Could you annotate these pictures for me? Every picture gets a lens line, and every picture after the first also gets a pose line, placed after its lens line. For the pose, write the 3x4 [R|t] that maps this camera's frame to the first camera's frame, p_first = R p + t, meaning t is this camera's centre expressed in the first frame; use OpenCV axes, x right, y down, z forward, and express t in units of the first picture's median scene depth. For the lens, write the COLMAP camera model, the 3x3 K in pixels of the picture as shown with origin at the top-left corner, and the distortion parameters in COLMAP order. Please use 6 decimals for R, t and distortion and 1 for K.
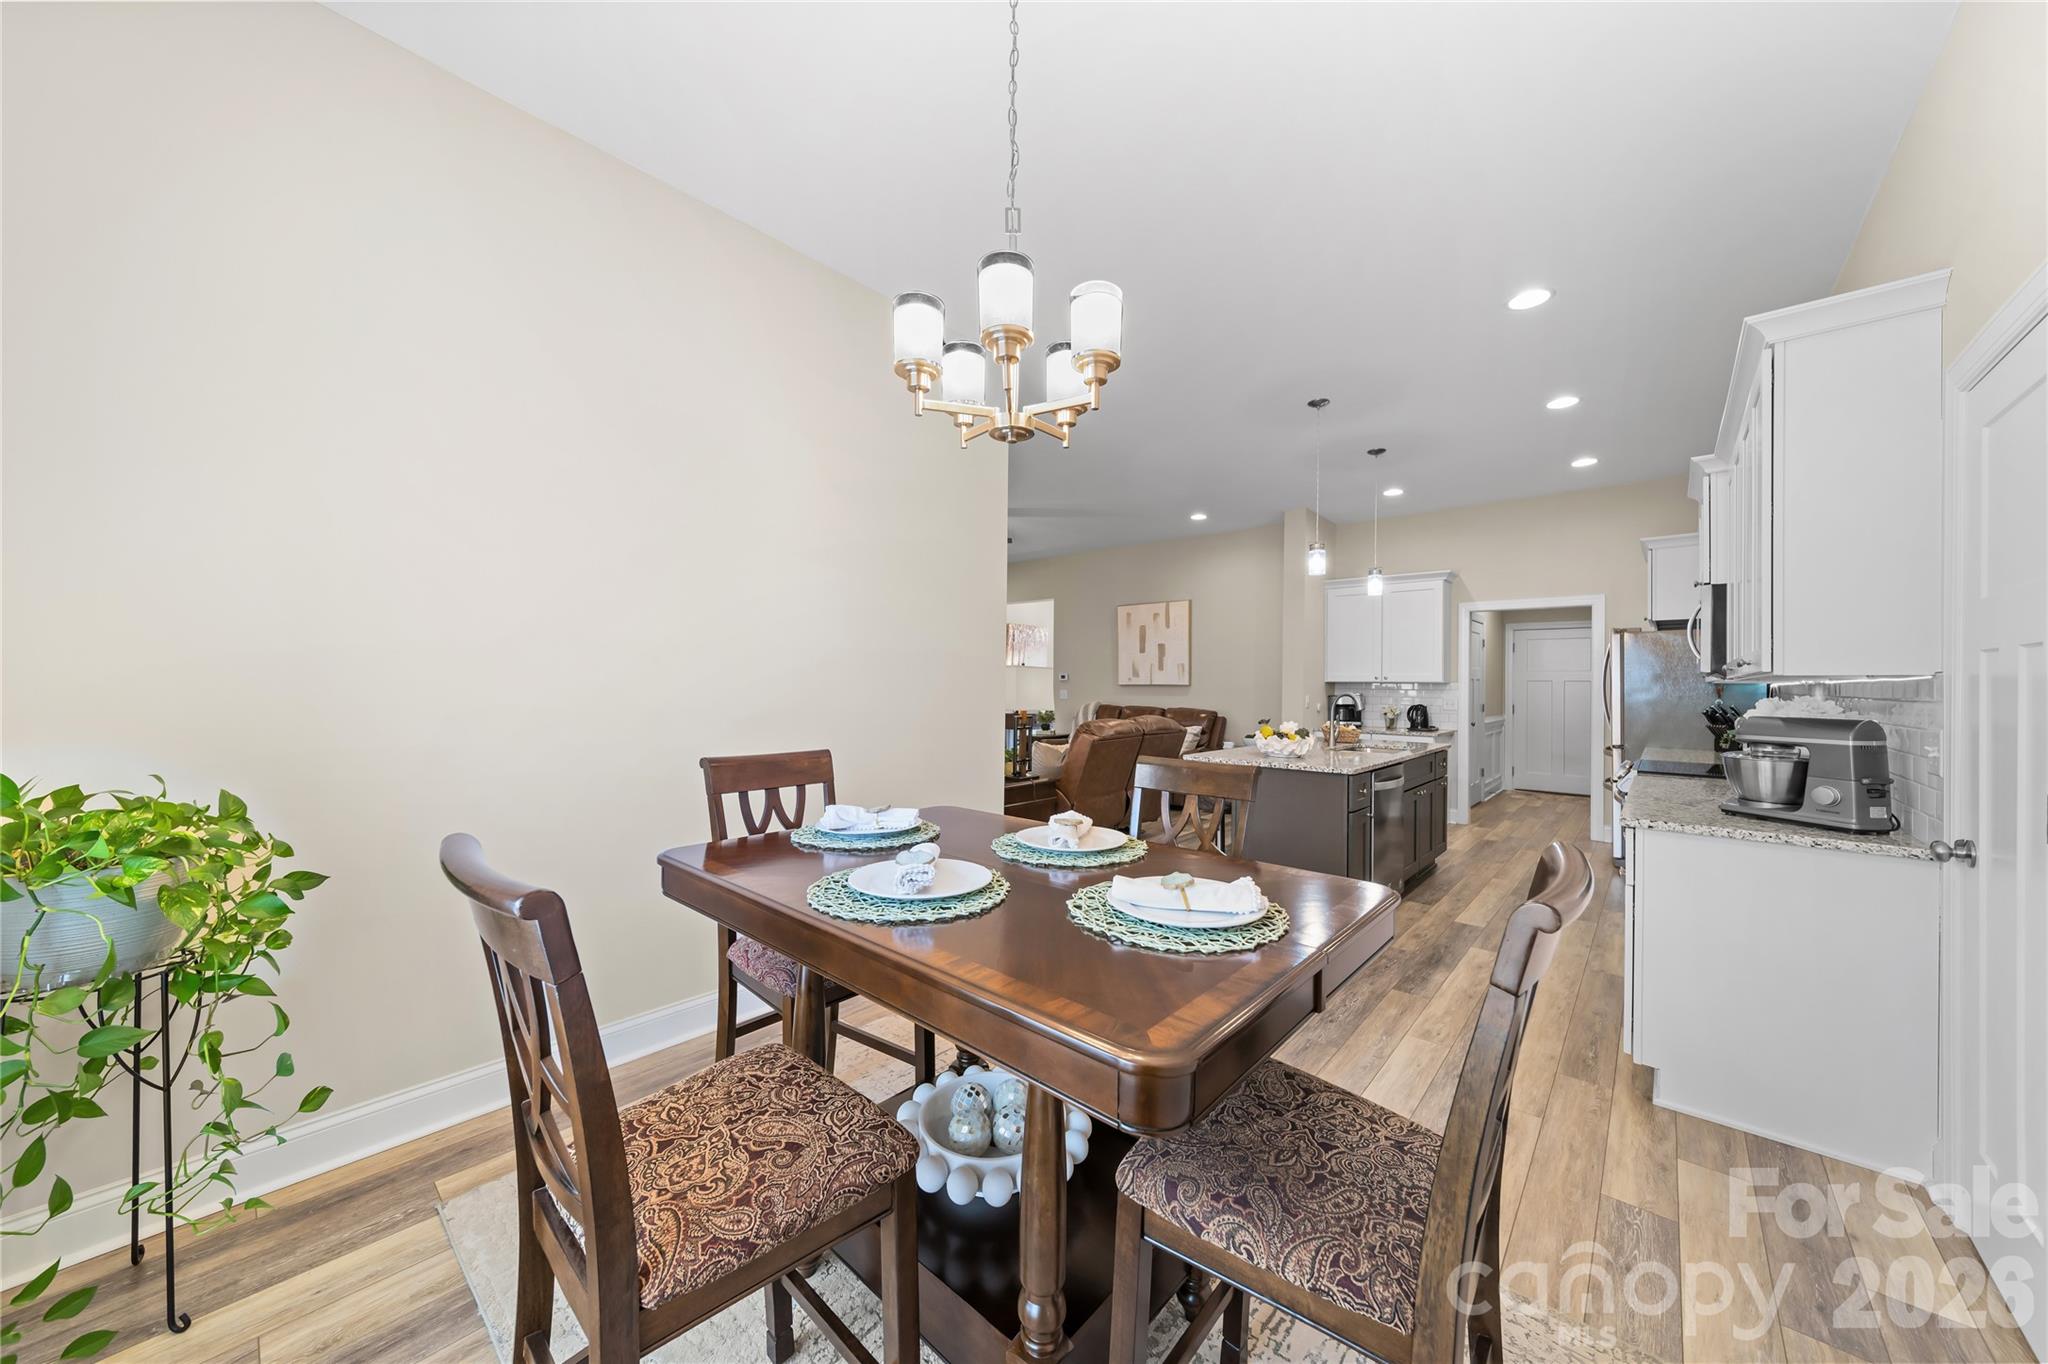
lens RADIAL K [[721.3, 0, 1036.1], [0, 721.3, 678.4], [0, 0, 1]] dist [0.014569, 0.000118]
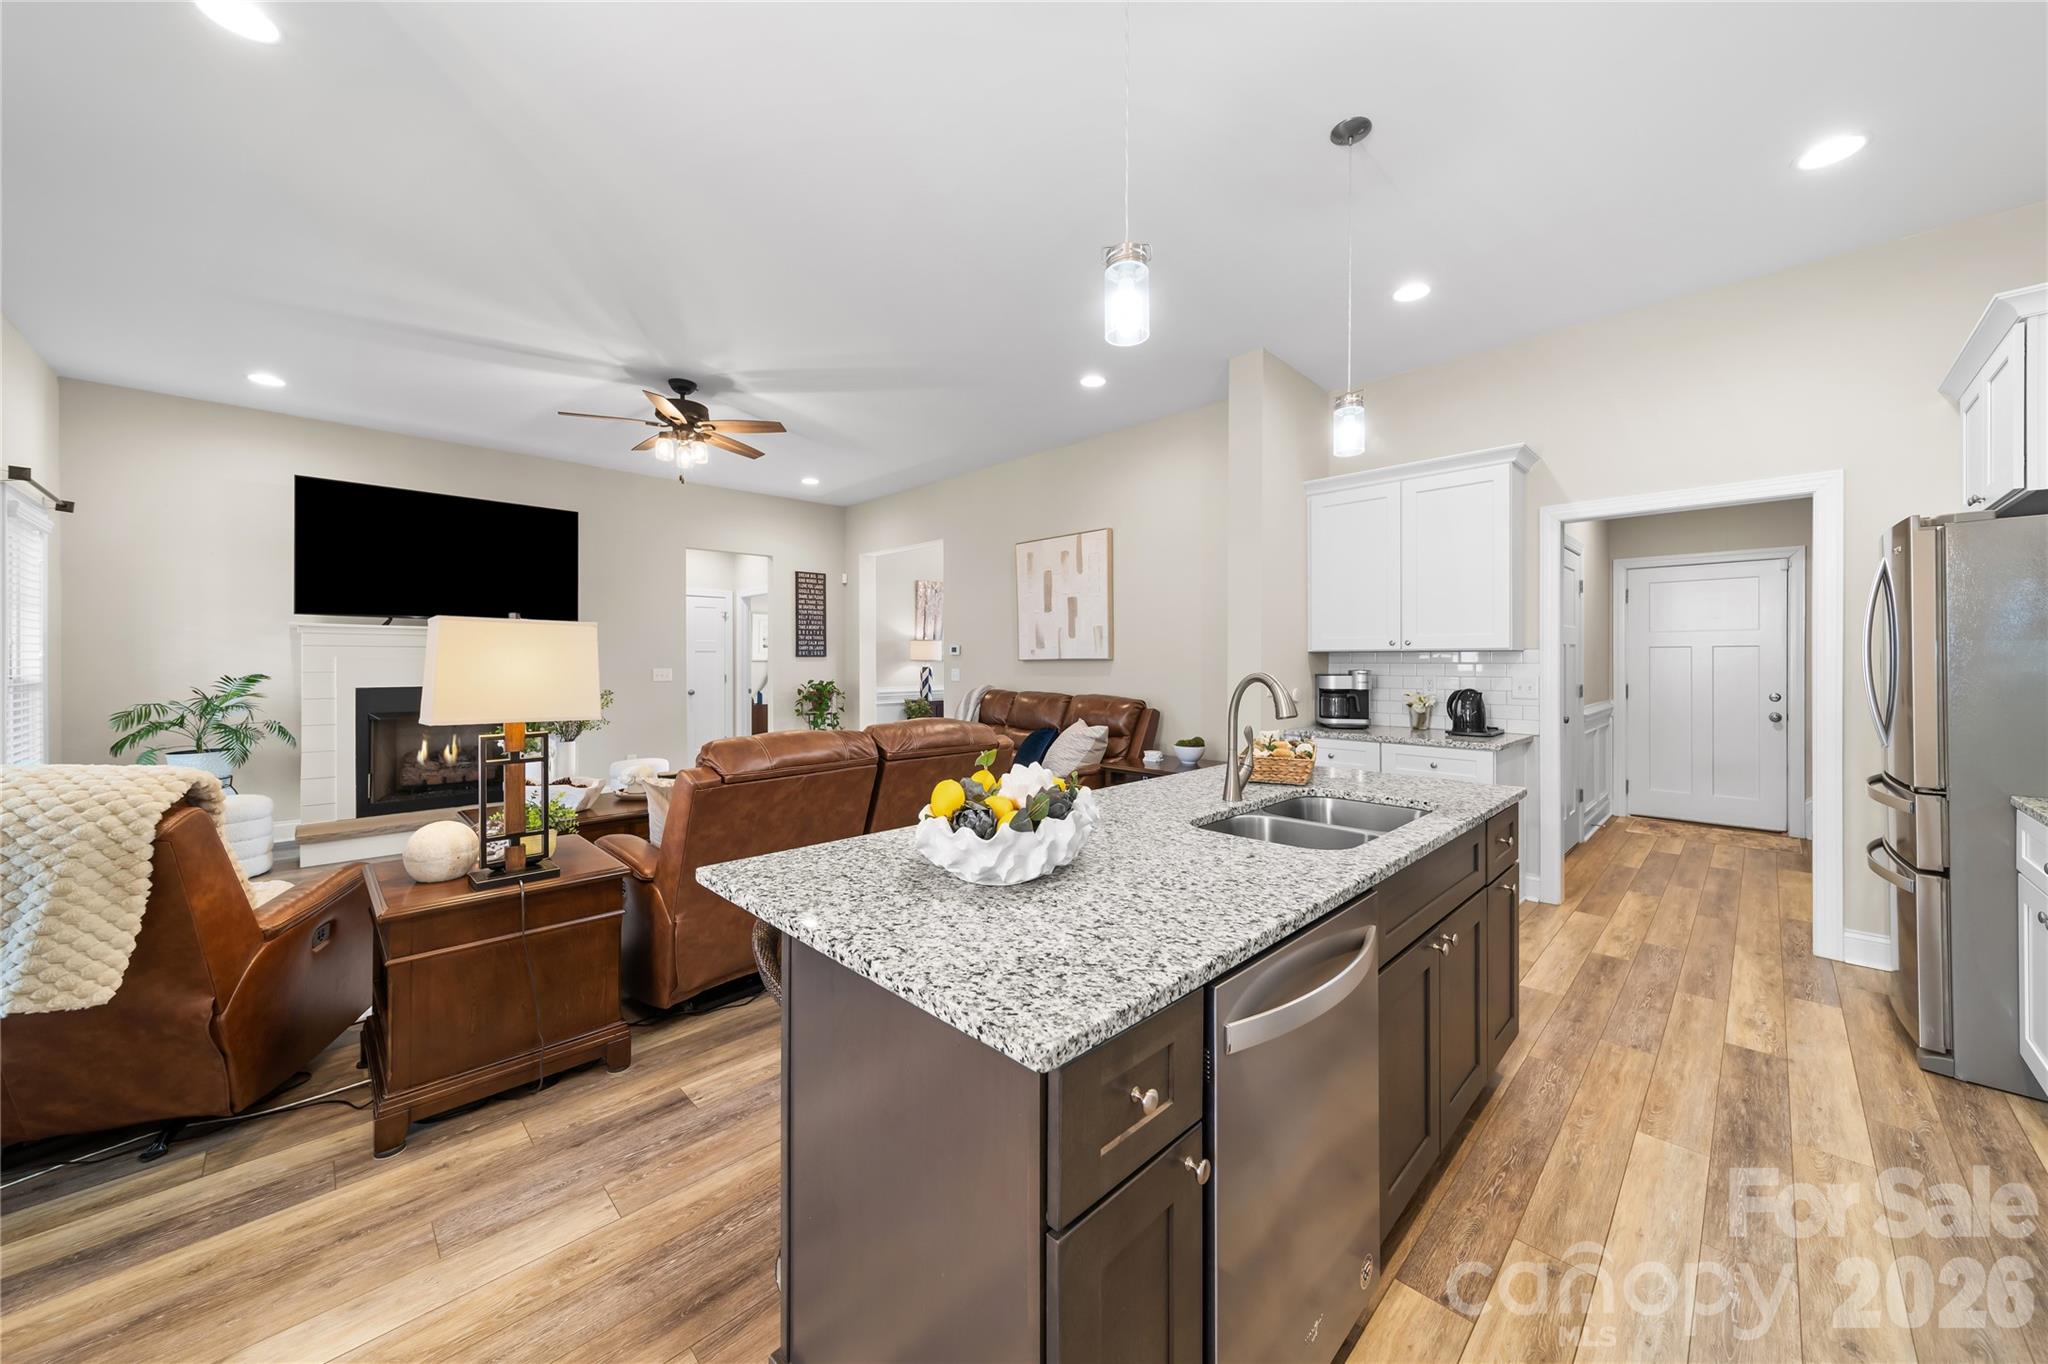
lens RADIAL K [[721.3, 0, 1057.4], [0, 721.3, 660.4], [0, 0, 1]] dist [0.014569, 0.000118]
pose [[0.998389, -0.010582, -0.055748, 0.226465], [0.010964, 0.999918, 0.006543, 0.006095], [0.055675, -0.007144, 0.998423, 0.393560]]
